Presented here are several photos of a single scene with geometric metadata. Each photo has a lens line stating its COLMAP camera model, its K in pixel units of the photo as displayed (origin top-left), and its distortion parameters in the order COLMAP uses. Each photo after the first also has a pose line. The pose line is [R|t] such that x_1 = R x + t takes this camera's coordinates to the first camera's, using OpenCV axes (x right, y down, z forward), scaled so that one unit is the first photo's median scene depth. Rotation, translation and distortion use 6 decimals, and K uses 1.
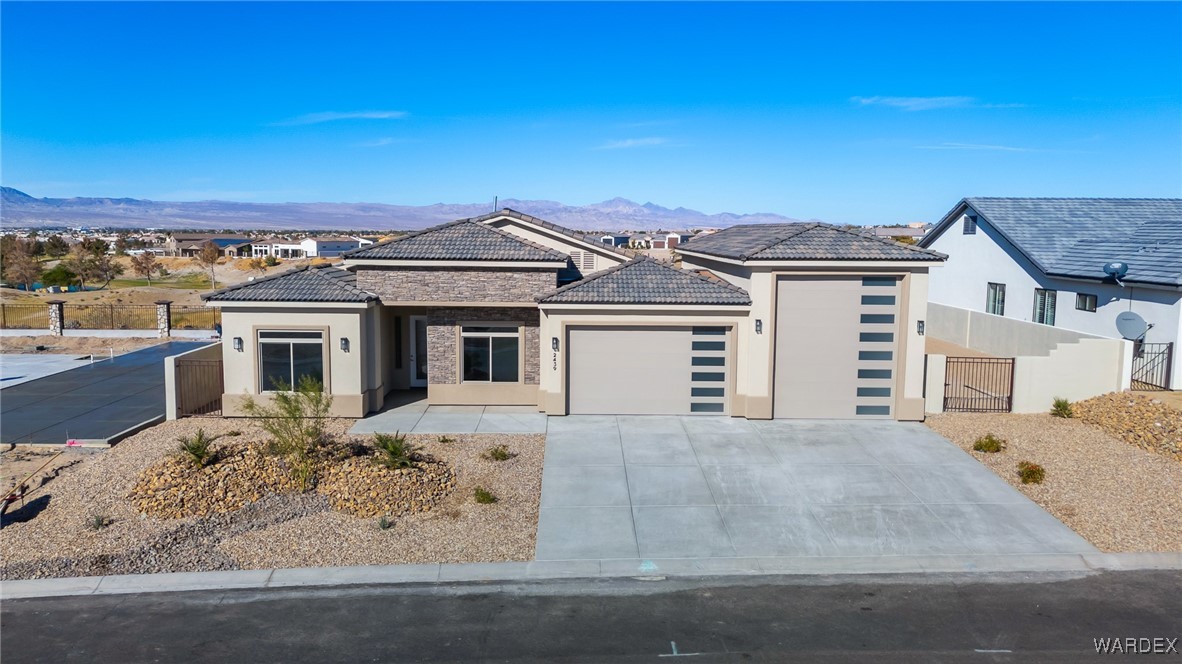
lens RADIAL K [[863.8, 0, 594.3], [0, 863.8, 334.9], [0, 0, 1]] dist [0.079996, -0.074520]
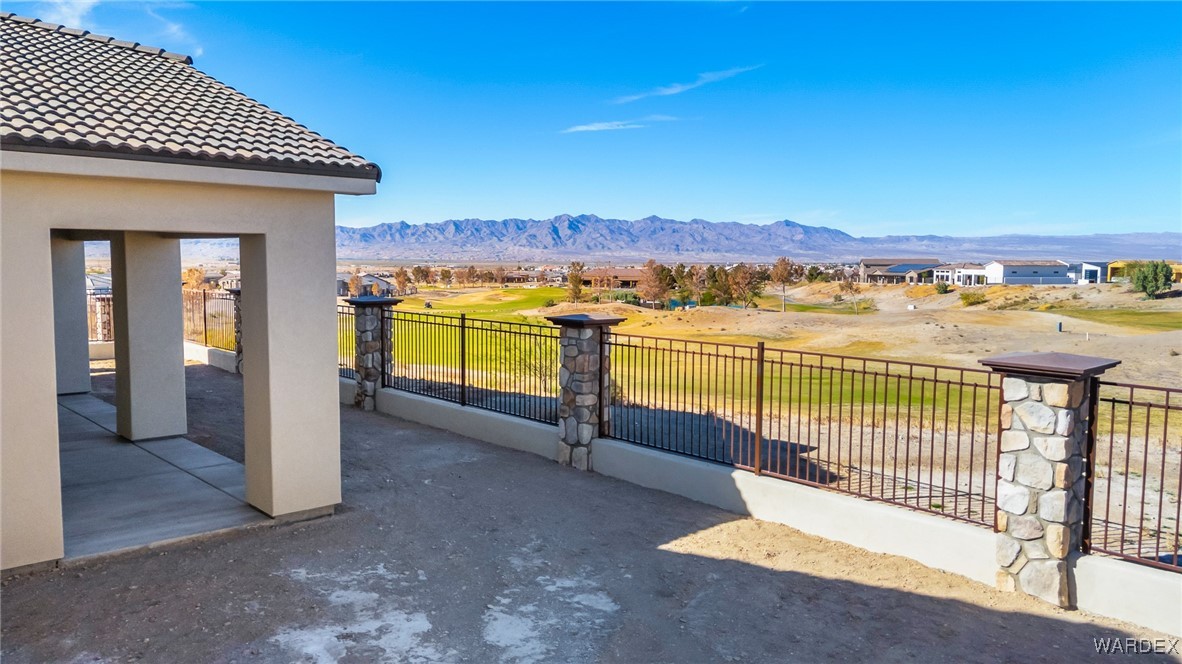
lens RADIAL K [[863.8, 0, 584.9], [0, 863.8, 341.5], [0, 0, 1]] dist [0.079996, -0.074520]
pose [[0.650816, 0.067799, -0.756202, 0.430709], [-0.092025, 0.995706, 0.010073, -0.057488], [0.753638, 0.063034, 0.654260, 1.267805]]
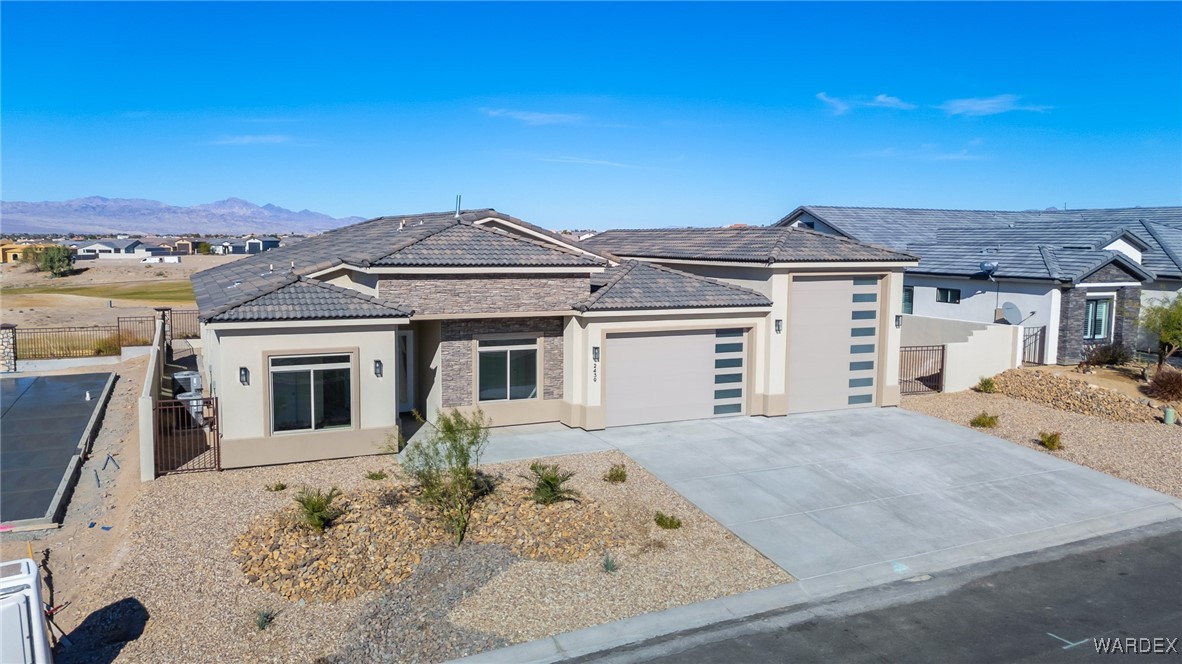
lens RADIAL K [[863.8, 0, 597.0], [0, 863.8, 332.2], [0, 0, 1]] dist [0.079996, -0.074520]
pose [[0.913706, -0.044198, 0.403965, -0.337912], [0.047592, 0.998866, 0.001642, -0.011702], [-0.403579, 0.017725, 0.914773, 0.111641]]
